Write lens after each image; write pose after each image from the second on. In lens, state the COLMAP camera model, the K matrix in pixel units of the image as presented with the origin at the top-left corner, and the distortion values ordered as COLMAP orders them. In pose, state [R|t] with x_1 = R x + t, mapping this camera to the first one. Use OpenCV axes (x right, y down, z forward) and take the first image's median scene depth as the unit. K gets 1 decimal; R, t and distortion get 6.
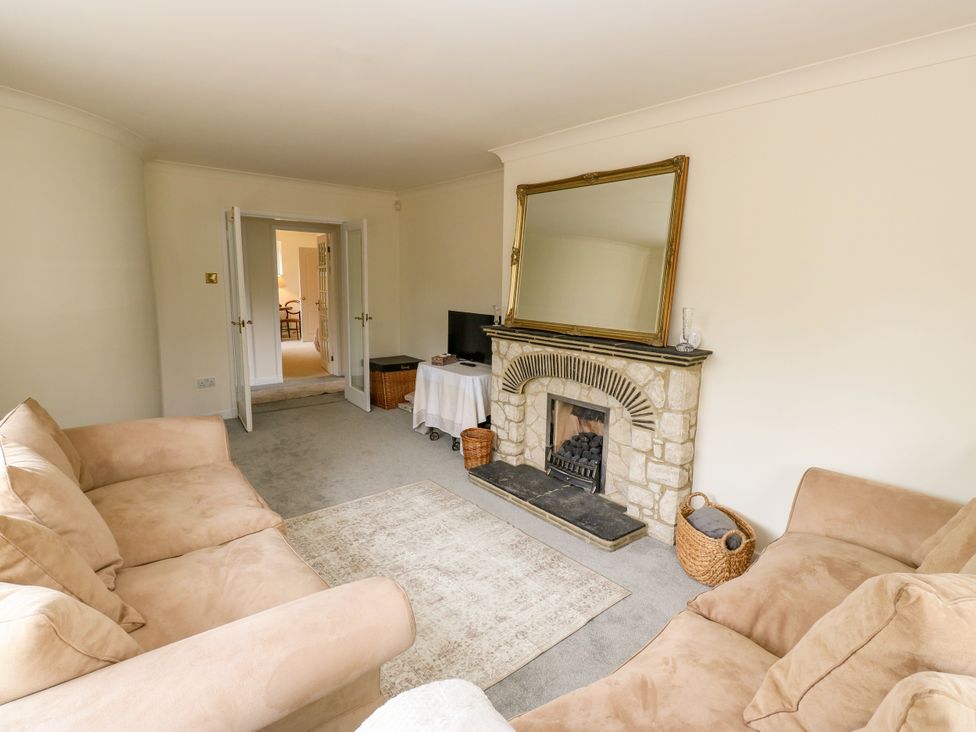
lens RADIAL K [[511.1, 0, 488.0], [0, 511.1, 366.0], [0, 0, 1]] dist [-0.020625, -0.002006]
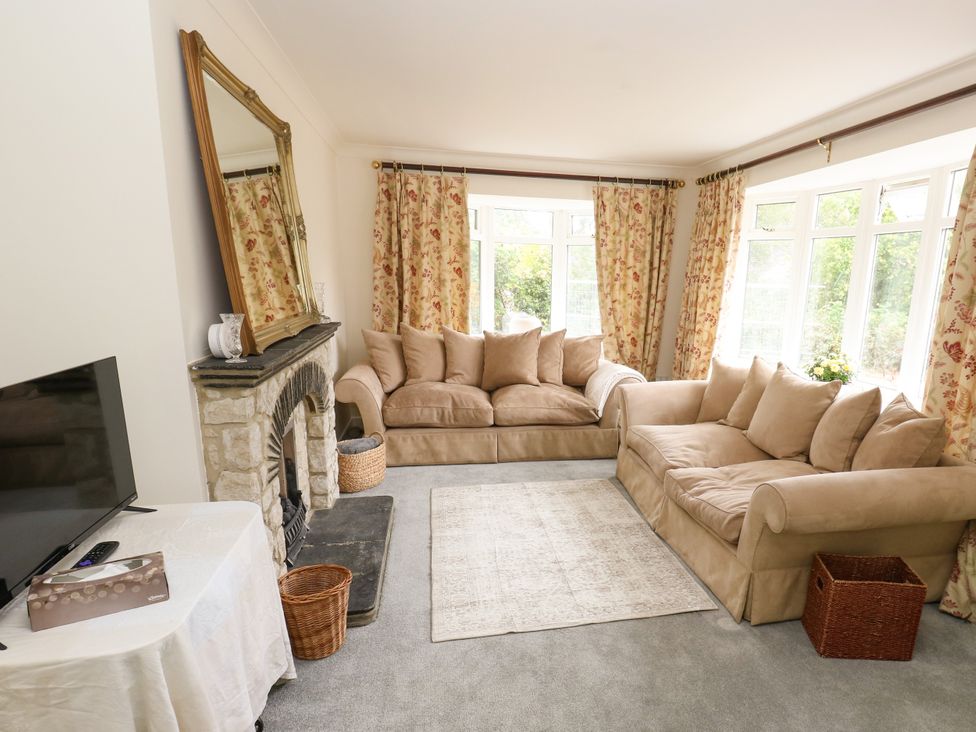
lens RADIAL K [[605.6, 0, 581.3], [0, 605.6, 424.8], [0, 0, 1]] dist [-0.001170, -0.000902]
pose [[-0.896955, -0.146968, 0.416979, -0.574270], [0.032315, 0.918818, 0.393357, -0.271058], [-0.440938, 0.366299, -0.819389, 1.602092]]
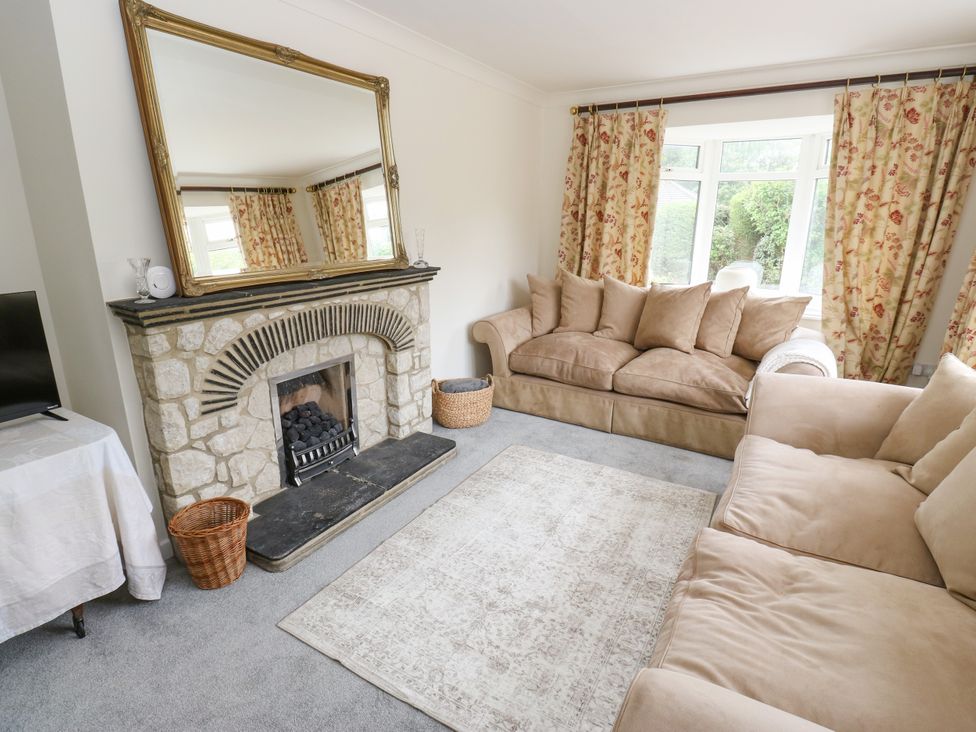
lens RADIAL K [[511.1, 0, 488.0], [0, 511.1, 366.0], [0, 0, 1]] dist [-0.020625, -0.002006]
pose [[-0.327452, -0.280544, 0.902258, -0.648792], [0.155947, 0.925762, 0.344450, -0.166975], [-0.931910, 0.253496, -0.259392, 1.026731]]
